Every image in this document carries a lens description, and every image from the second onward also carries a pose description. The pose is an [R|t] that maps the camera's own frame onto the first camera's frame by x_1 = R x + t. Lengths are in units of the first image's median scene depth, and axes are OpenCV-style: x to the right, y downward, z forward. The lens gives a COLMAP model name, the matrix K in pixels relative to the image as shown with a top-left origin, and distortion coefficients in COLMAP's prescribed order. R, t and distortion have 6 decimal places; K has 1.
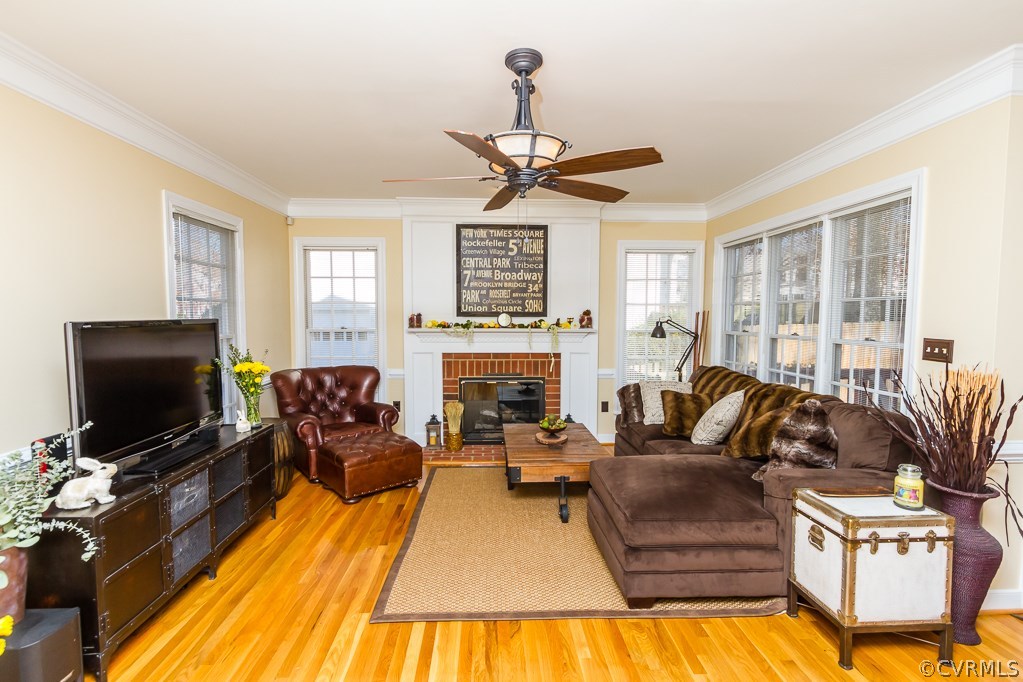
lens RADIAL K [[464.7, 0, 507.4], [0, 464.7, 342.3], [0, 0, 1]] dist [0.001573, -0.000015]
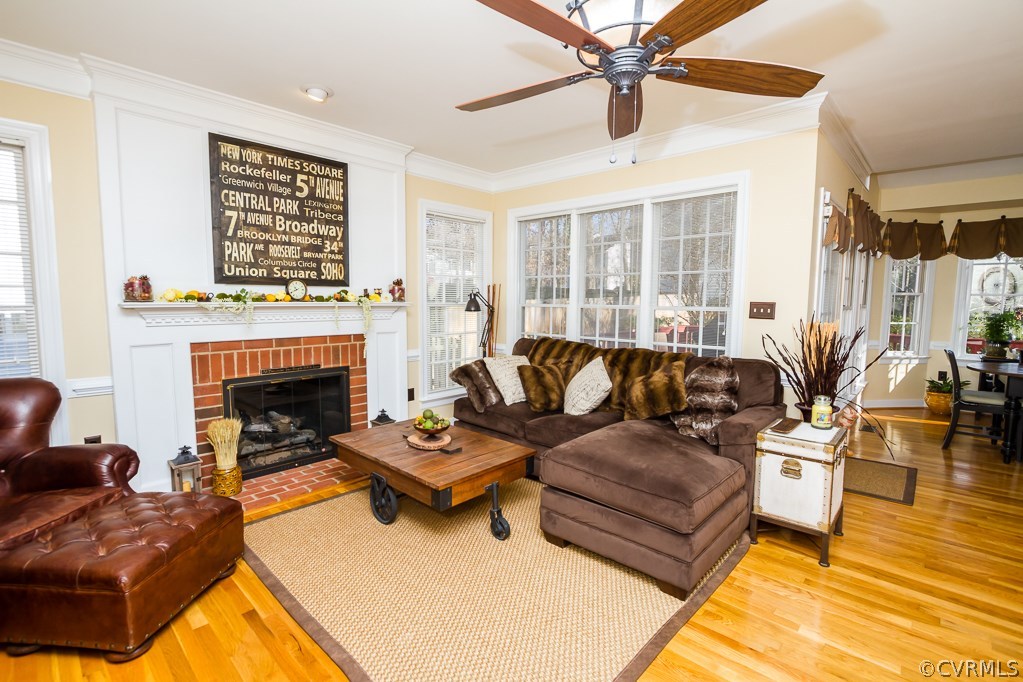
lens RADIAL K [[471.1, 0, 506.4], [0, 471.1, 340.9], [0, 0, 1]] dist [-0.005194, -0.000117]
pose [[0.718859, -0.059504, 0.692604, -0.271712], [0.037491, 0.998198, 0.046846, 0.007002], [-0.694144, -0.007709, 0.719795, 0.274355]]
